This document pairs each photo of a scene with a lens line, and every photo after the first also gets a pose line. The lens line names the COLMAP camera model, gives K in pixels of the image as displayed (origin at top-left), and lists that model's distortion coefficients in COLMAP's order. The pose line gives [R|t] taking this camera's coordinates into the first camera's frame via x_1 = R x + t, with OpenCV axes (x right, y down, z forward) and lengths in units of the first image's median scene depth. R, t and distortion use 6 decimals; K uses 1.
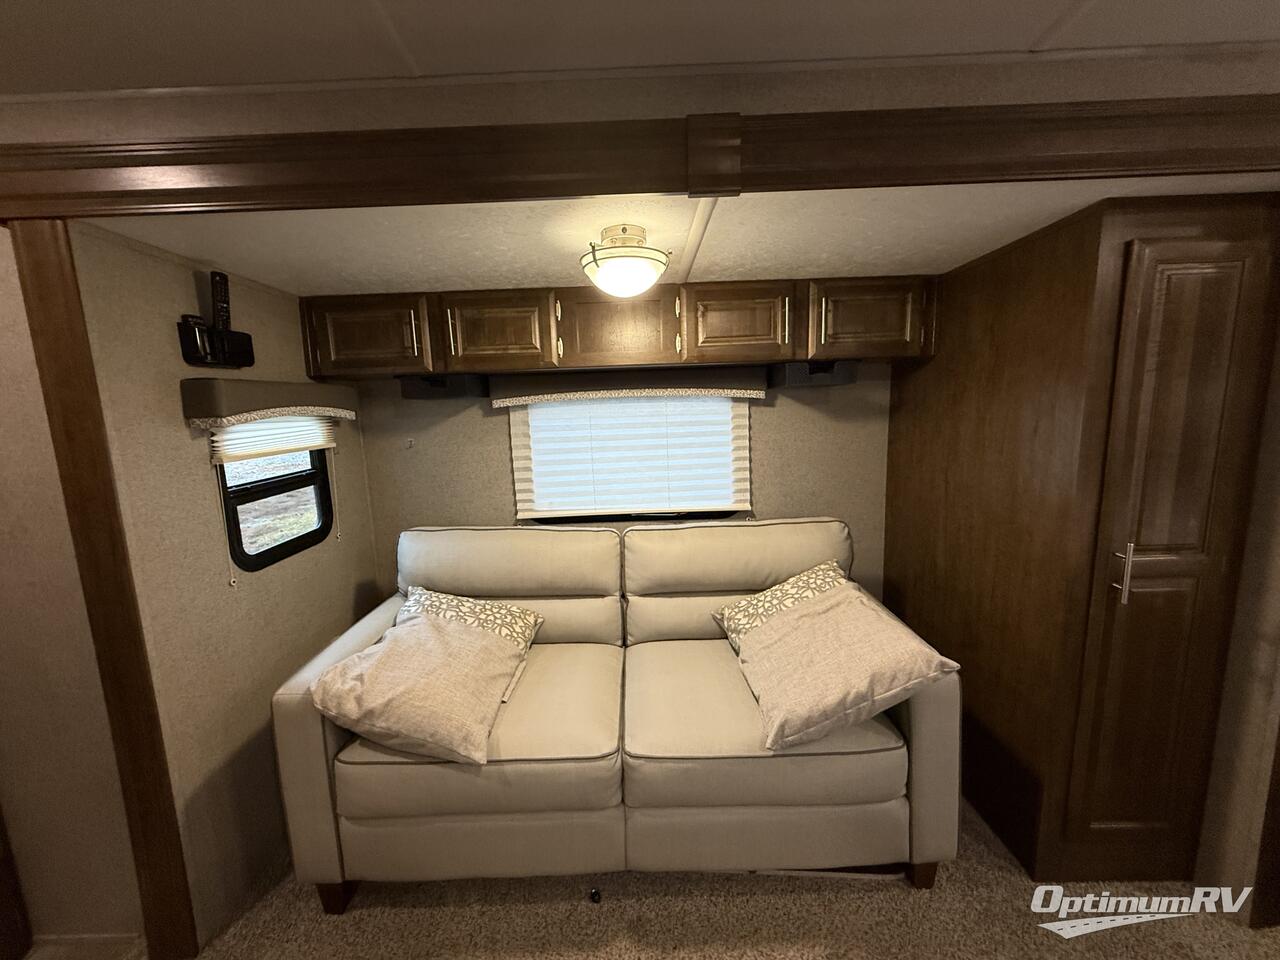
lens RADIAL K [[510.0, 0, 630.3], [0, 510.0, 478.0], [0, 0, 1]] dist [-0.001778, 0.000440]
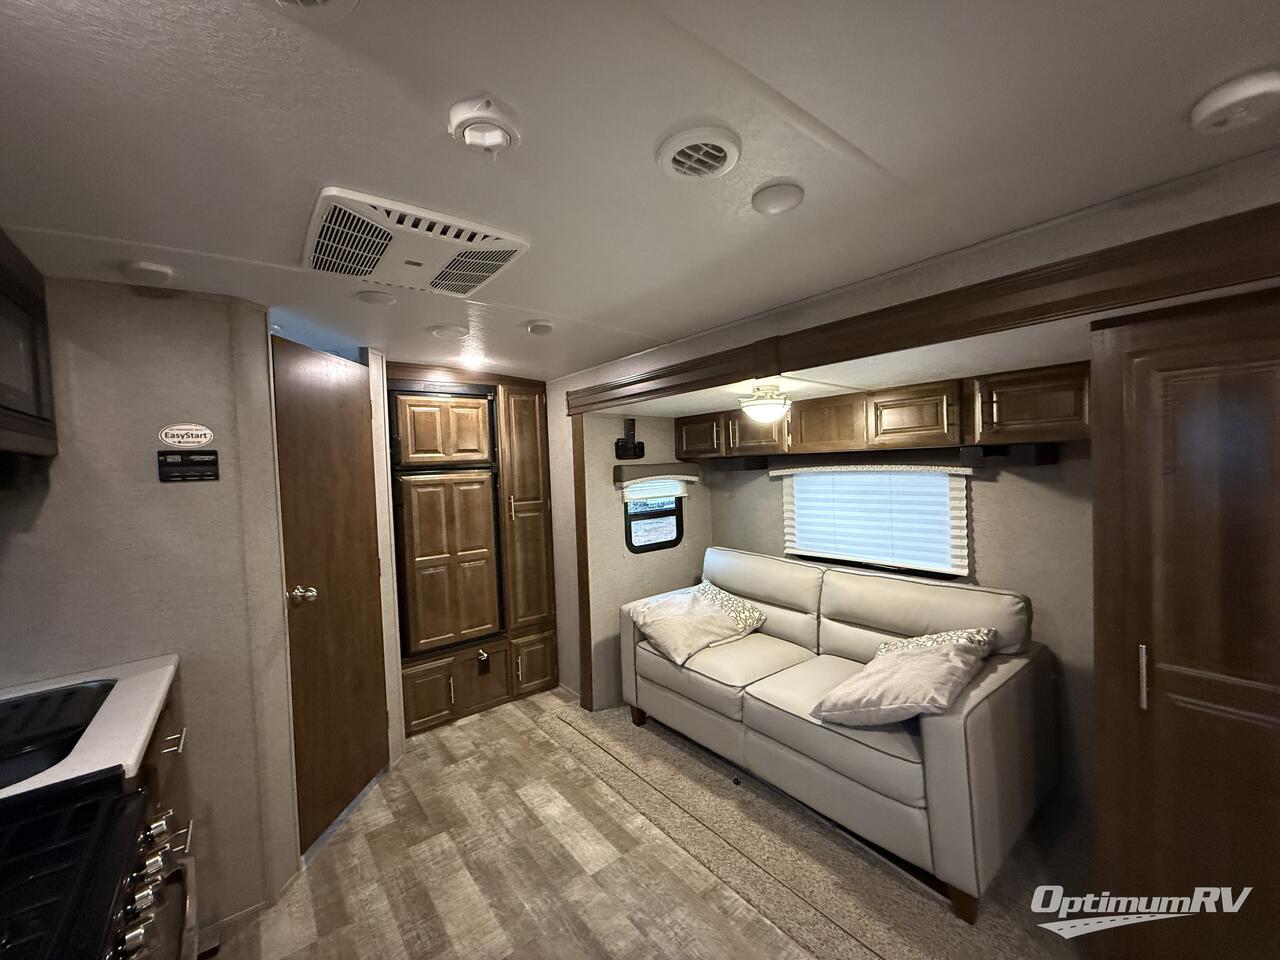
lens RADIAL K [[510.0, 0, 636.9], [0, 510.0, 474.0], [0, 0, 1]] dist [-0.001778, 0.000440]
pose [[0.620524, 0.024845, -0.783794, 0.786758], [-0.096691, 0.994295, -0.045032, -0.043684], [0.778203, 0.103729, 0.619386, -0.289644]]
